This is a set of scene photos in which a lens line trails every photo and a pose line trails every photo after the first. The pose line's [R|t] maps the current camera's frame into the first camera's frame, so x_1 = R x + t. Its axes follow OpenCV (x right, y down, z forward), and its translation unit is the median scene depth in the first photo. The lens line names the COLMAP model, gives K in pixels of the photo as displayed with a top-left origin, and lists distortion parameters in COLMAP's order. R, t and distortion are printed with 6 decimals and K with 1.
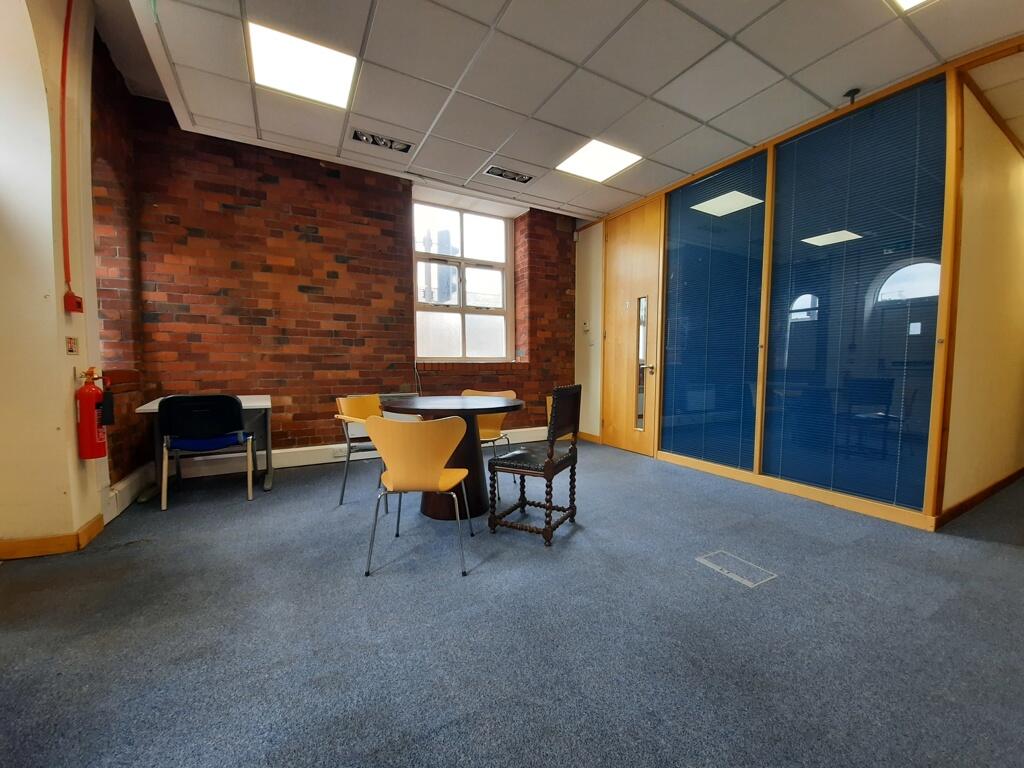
lens RADIAL K [[404.6, 0, 517.7], [0, 404.6, 387.6], [0, 0, 1]] dist [0.001359, -0.011707]
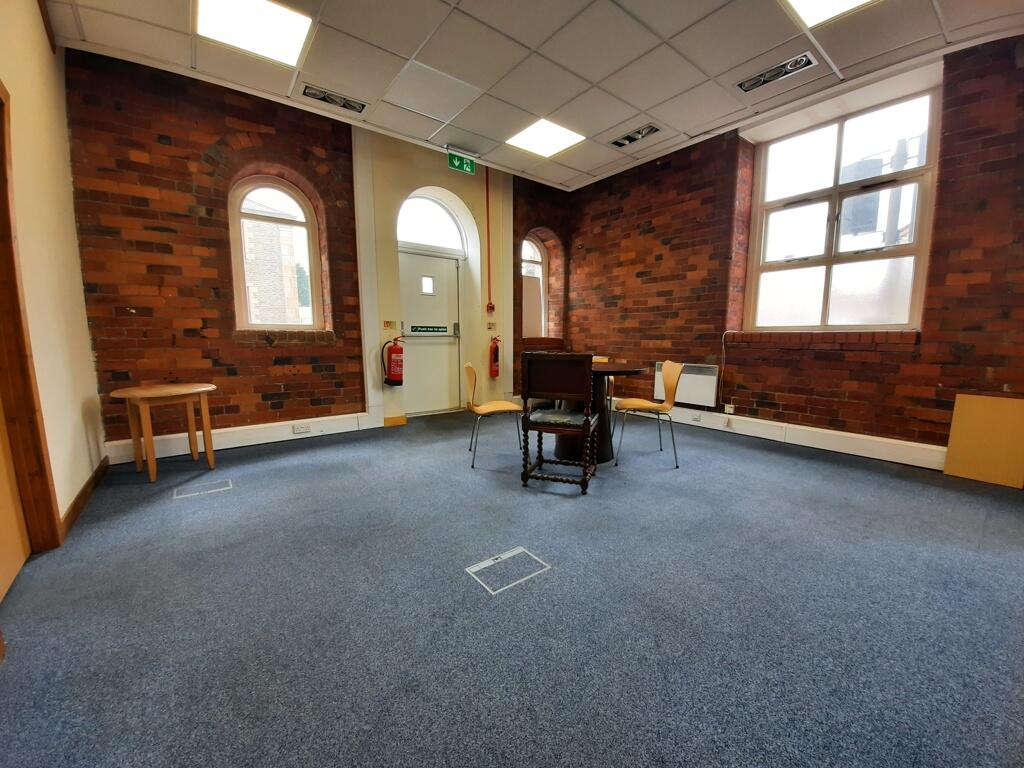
lens RADIAL K [[404.6, 0, 517.7], [0, 404.6, 387.6], [0, 0, 1]] dist [0.001359, -0.011707]
pose [[0.149269, 0.123115, -0.981102, 0.679840], [-0.058375, 0.991585, 0.115548, -0.019158], [0.987072, 0.040024, 0.155200, 0.441744]]
